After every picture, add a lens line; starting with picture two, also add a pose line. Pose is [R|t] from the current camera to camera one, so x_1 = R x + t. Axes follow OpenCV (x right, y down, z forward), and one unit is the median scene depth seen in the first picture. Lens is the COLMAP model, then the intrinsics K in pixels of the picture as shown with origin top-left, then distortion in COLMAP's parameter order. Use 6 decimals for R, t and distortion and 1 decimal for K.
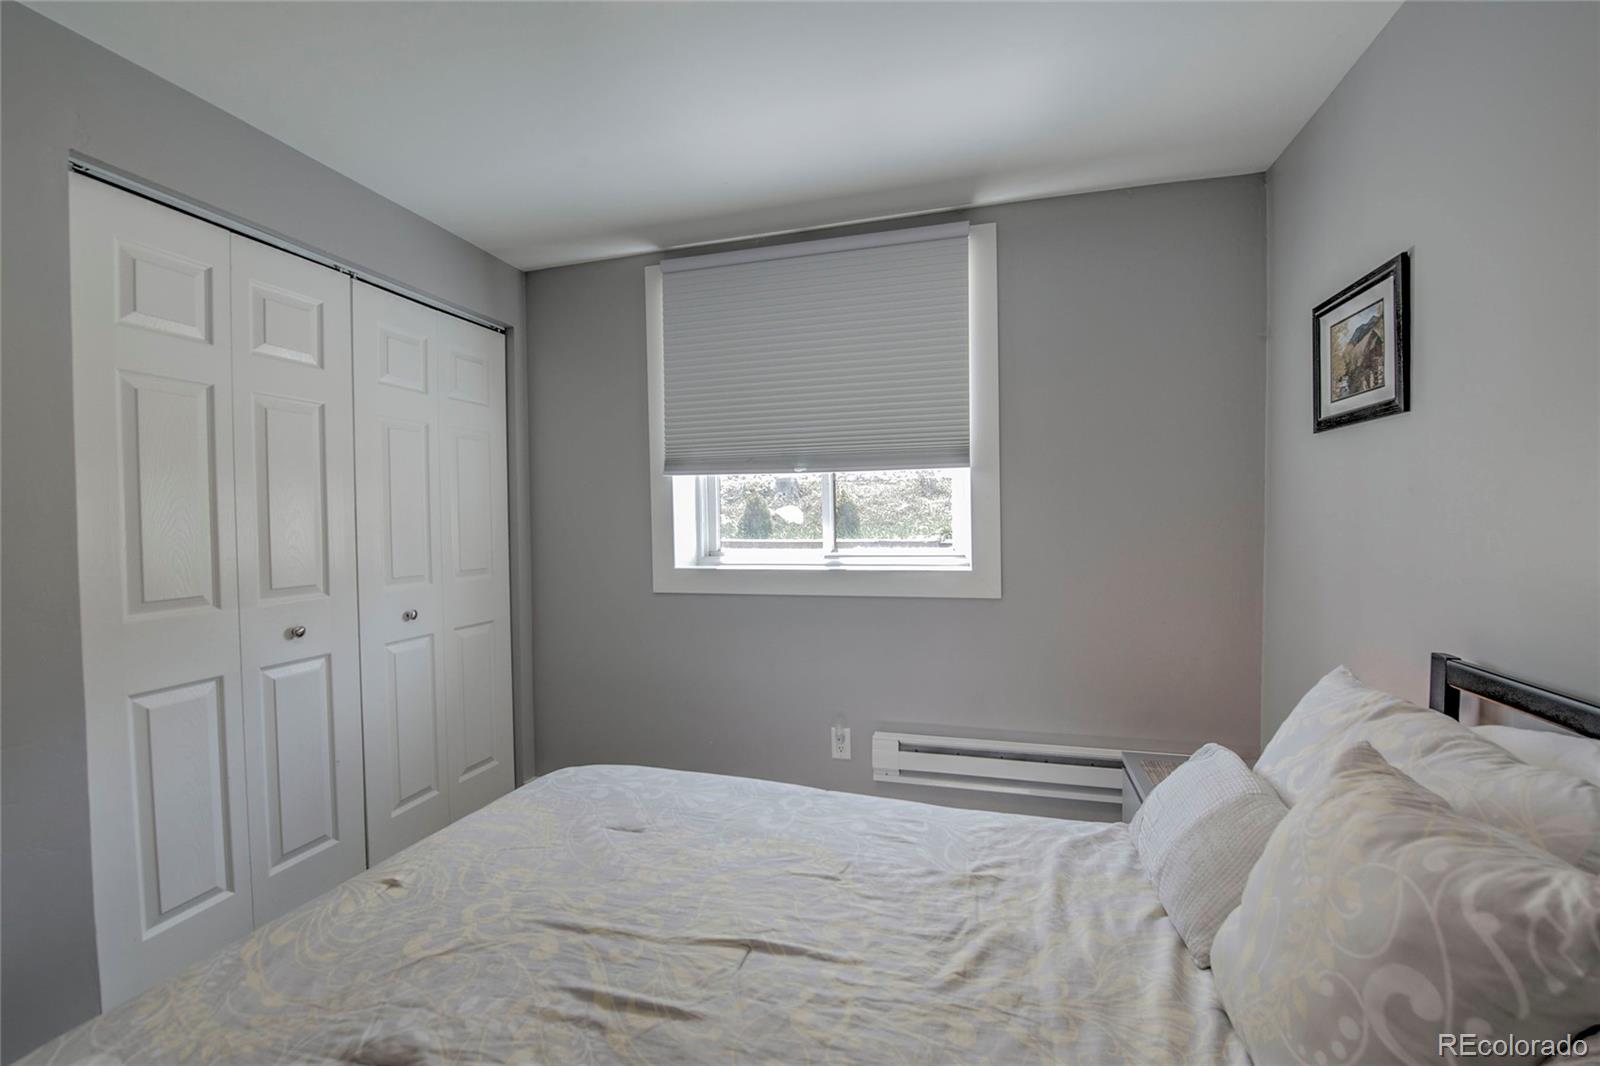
lens RADIAL K [[668.3, 0, 802.6], [0, 668.3, 535.0], [0, 0, 1]] dist [-0.015911, -0.003326]
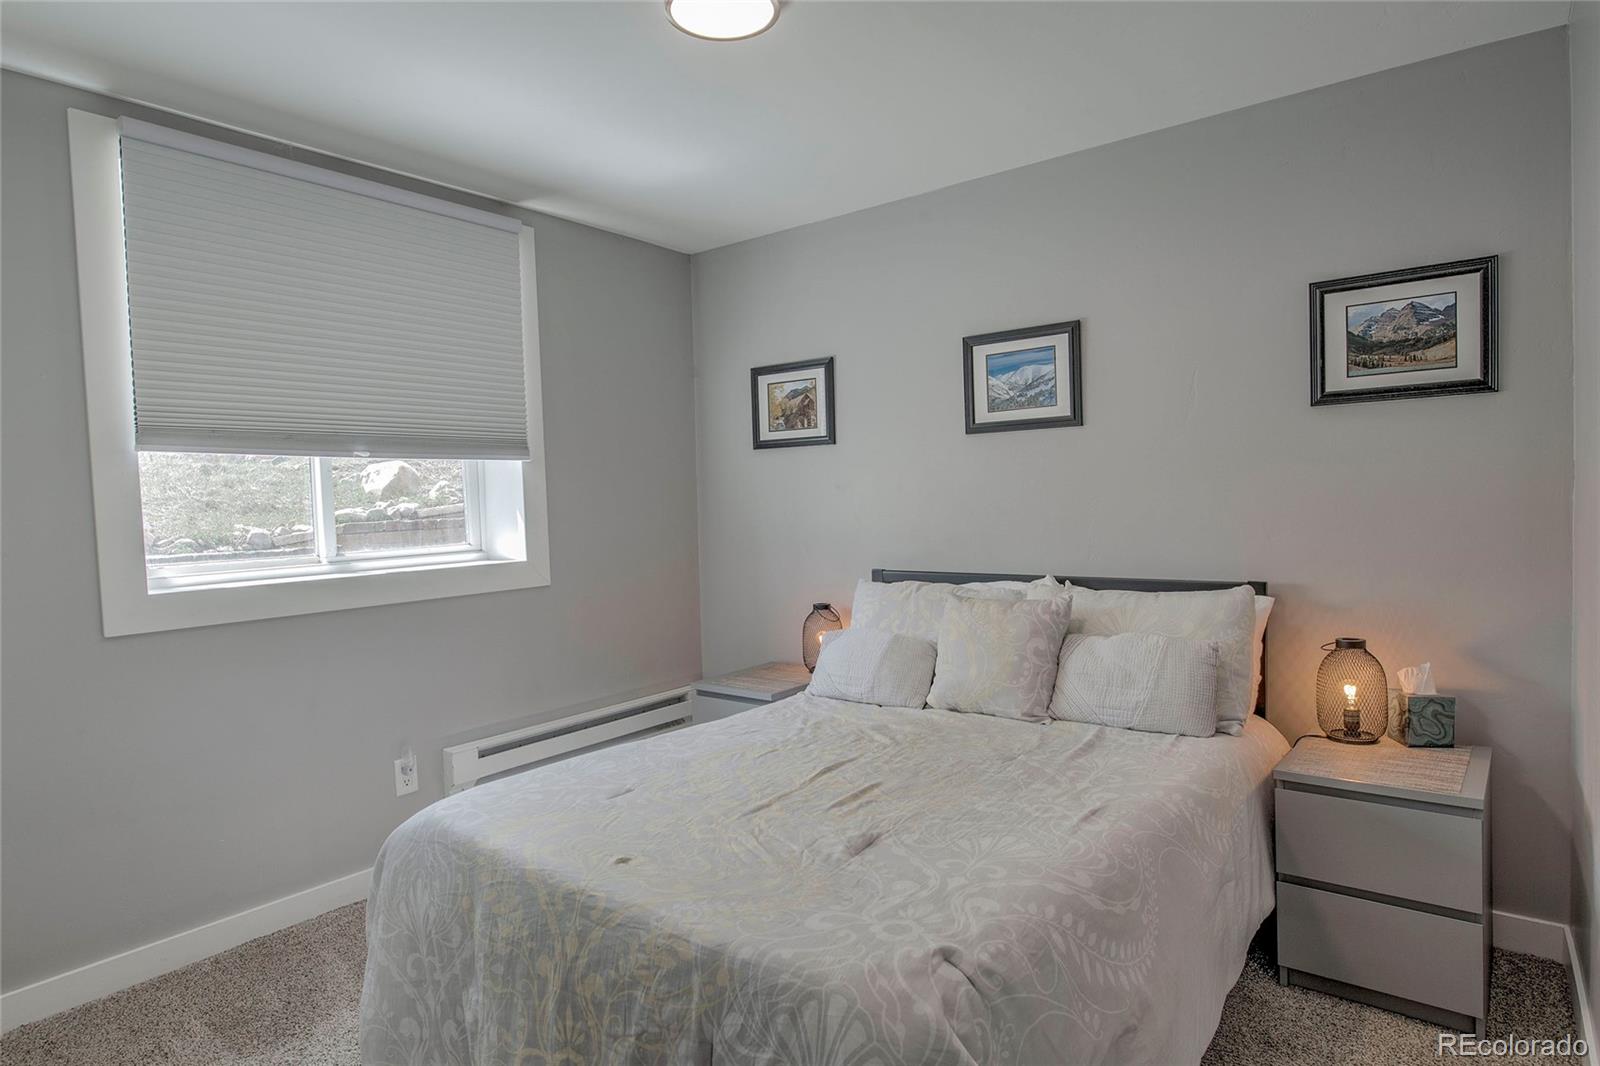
lens RADIAL K [[883.7, 0, 795.3], [0, 883.7, 533.8], [0, 0, 1]] dist [-0.000578, -0.000229]
pose [[0.378893, -0.036410, 0.924724, -1.413800], [0.047390, 0.998678, 0.019904, 0.007215], [-0.924226, 0.036281, 0.380118, 0.174301]]
